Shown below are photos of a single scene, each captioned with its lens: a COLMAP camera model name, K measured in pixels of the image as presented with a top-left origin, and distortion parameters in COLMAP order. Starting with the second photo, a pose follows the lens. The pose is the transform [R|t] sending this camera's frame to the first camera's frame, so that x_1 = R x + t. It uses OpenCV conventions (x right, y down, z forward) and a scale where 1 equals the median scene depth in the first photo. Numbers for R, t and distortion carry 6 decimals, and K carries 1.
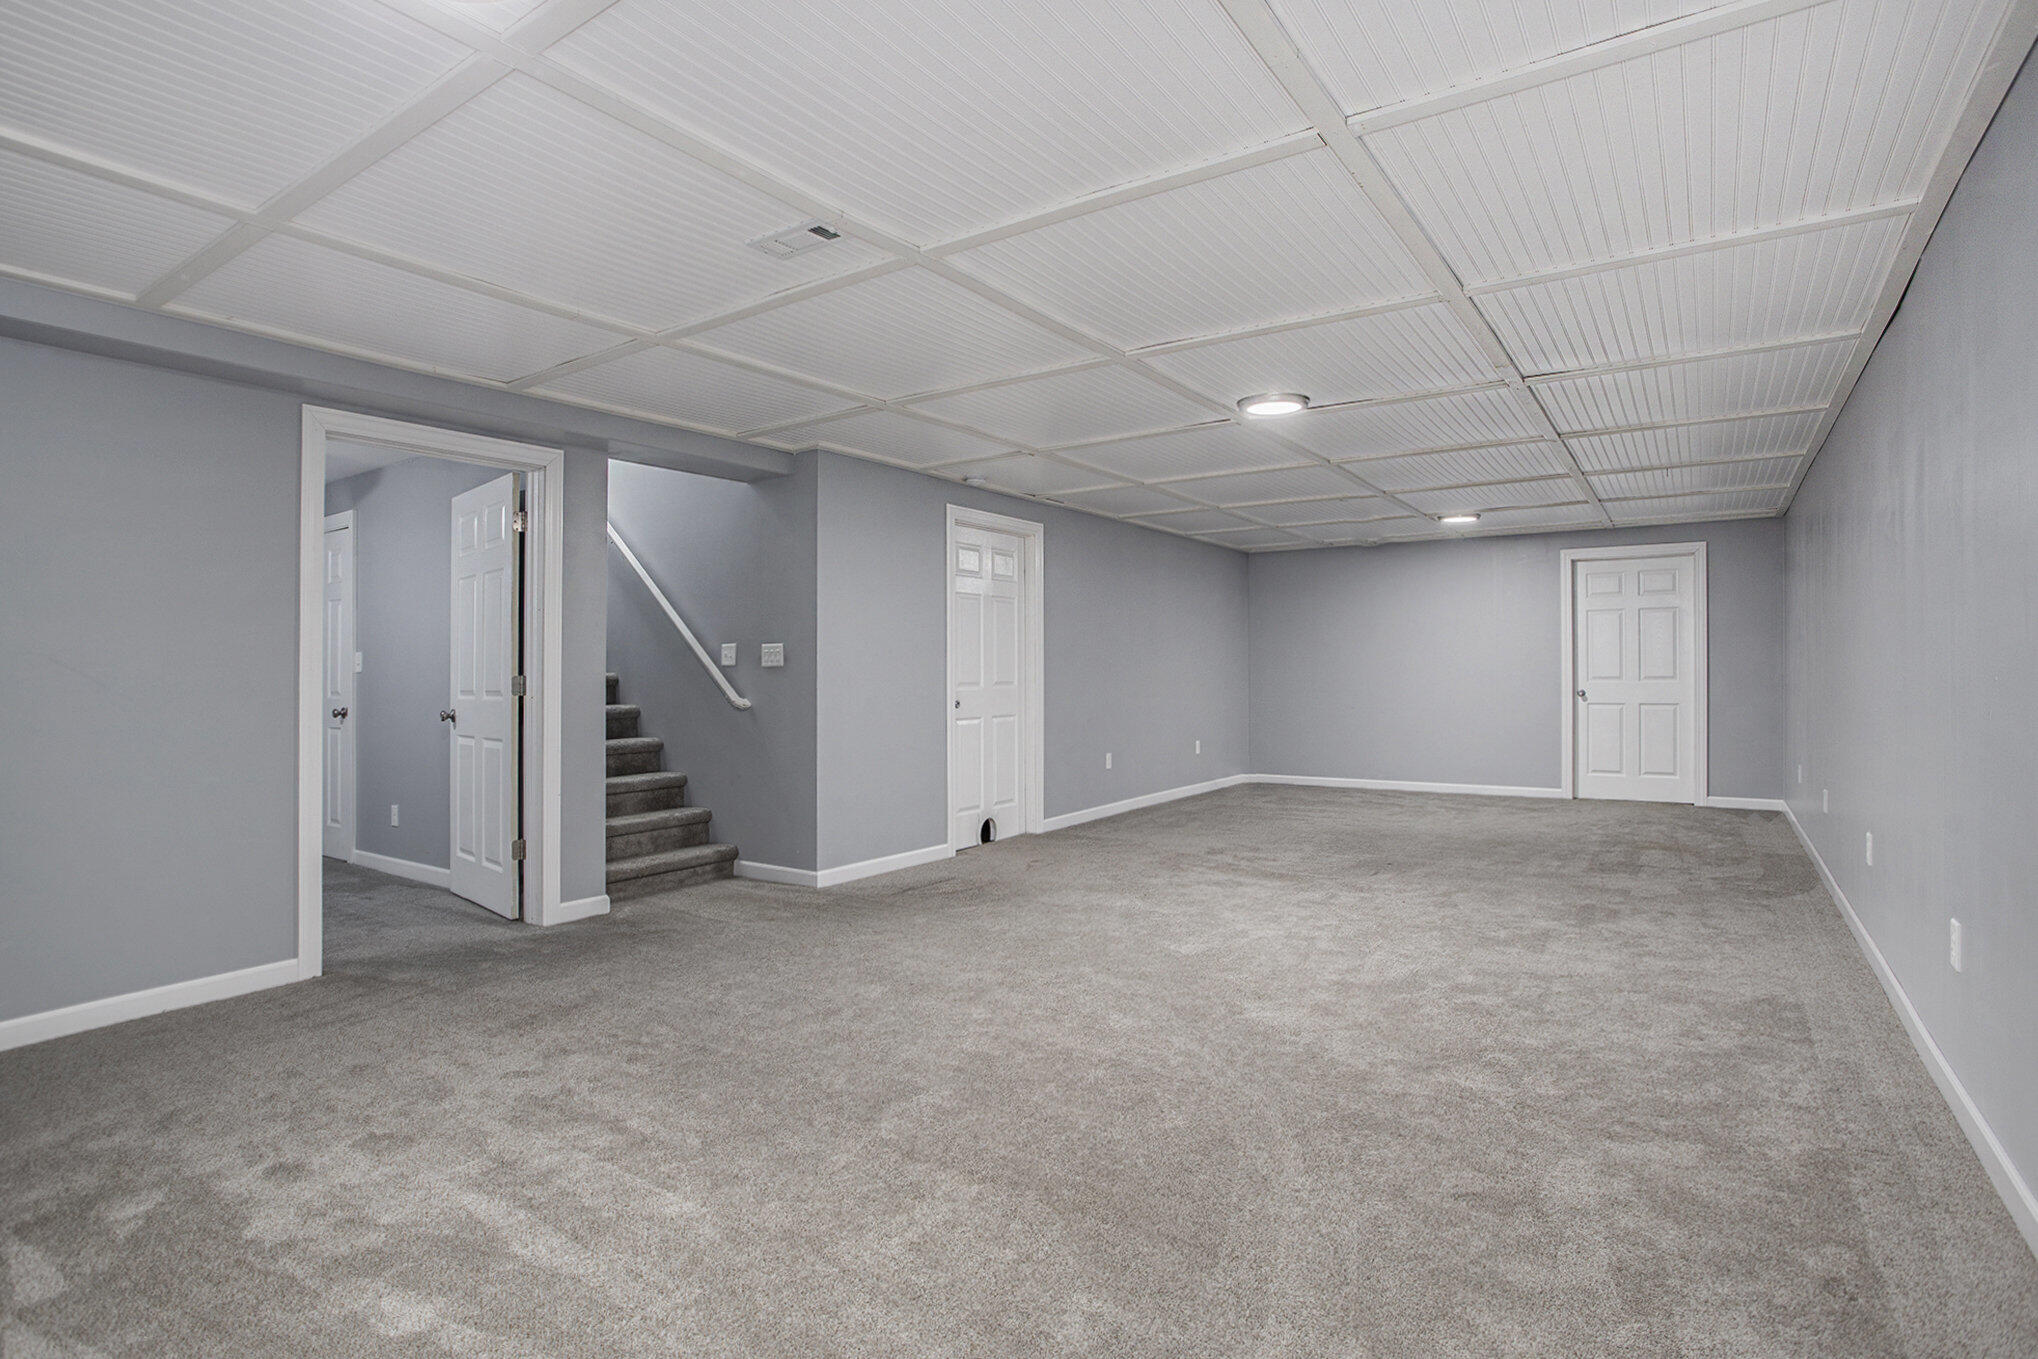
lens RADIAL K [[980.6, 0, 1019.0], [0, 980.6, 679.5], [0, 0, 1]] dist [0.000264, 0.000900]
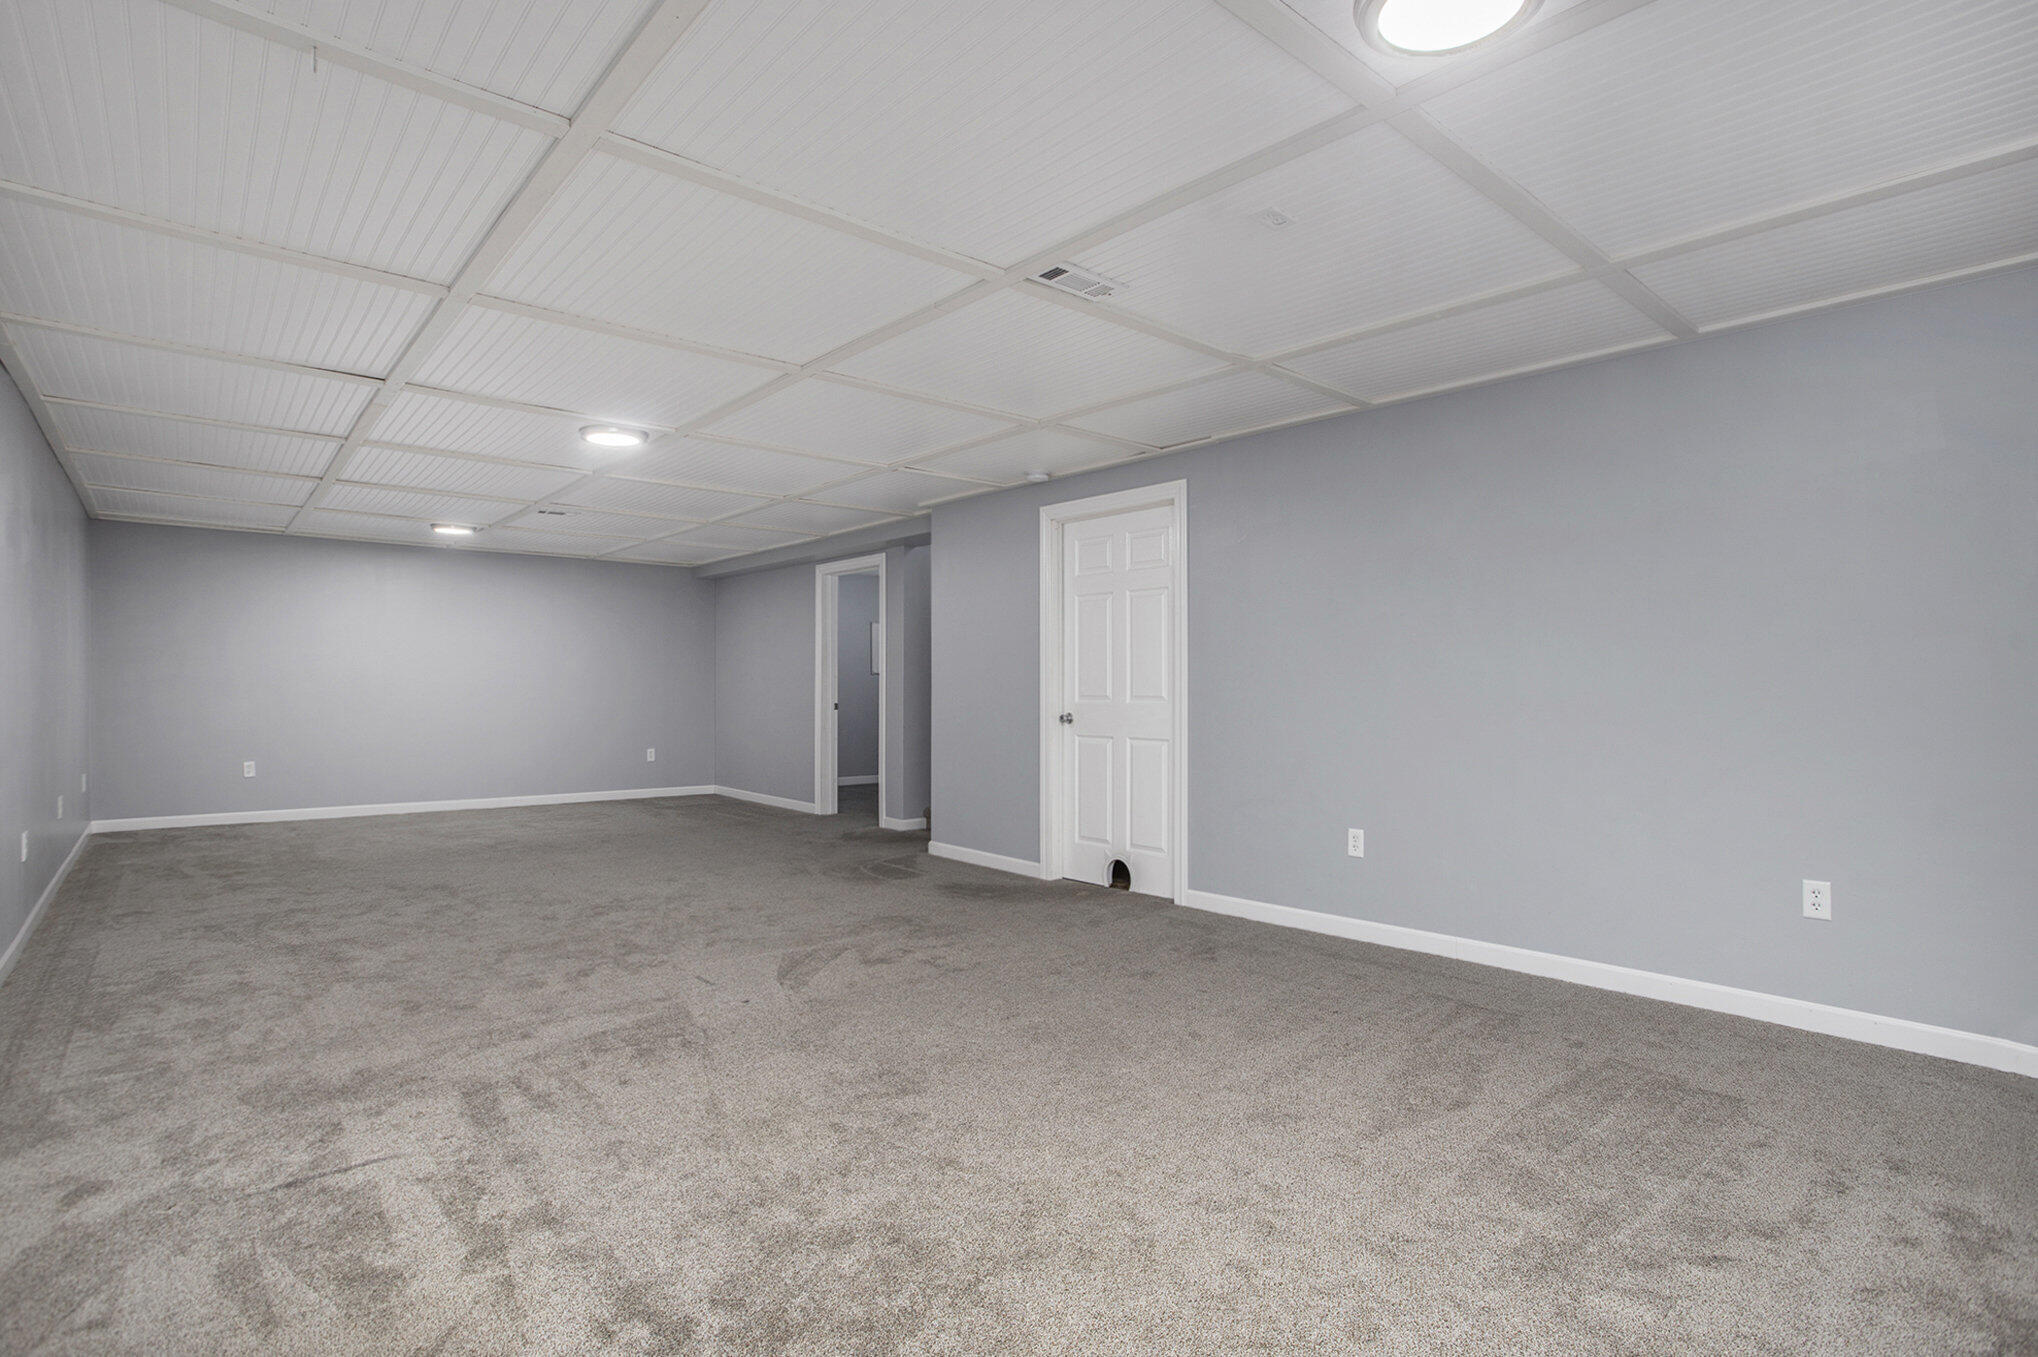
lens RADIAL K [[980.6, 0, 1019.0], [0, 980.6, 678.5], [0, 0, 1]] dist [0.000264, 0.000900]
pose [[-0.217375, -0.002129, -0.976086, 0.815149], [-0.007763, 0.999970, -0.000453, -0.010613], [0.976057, 0.007479, -0.217385, 1.119249]]
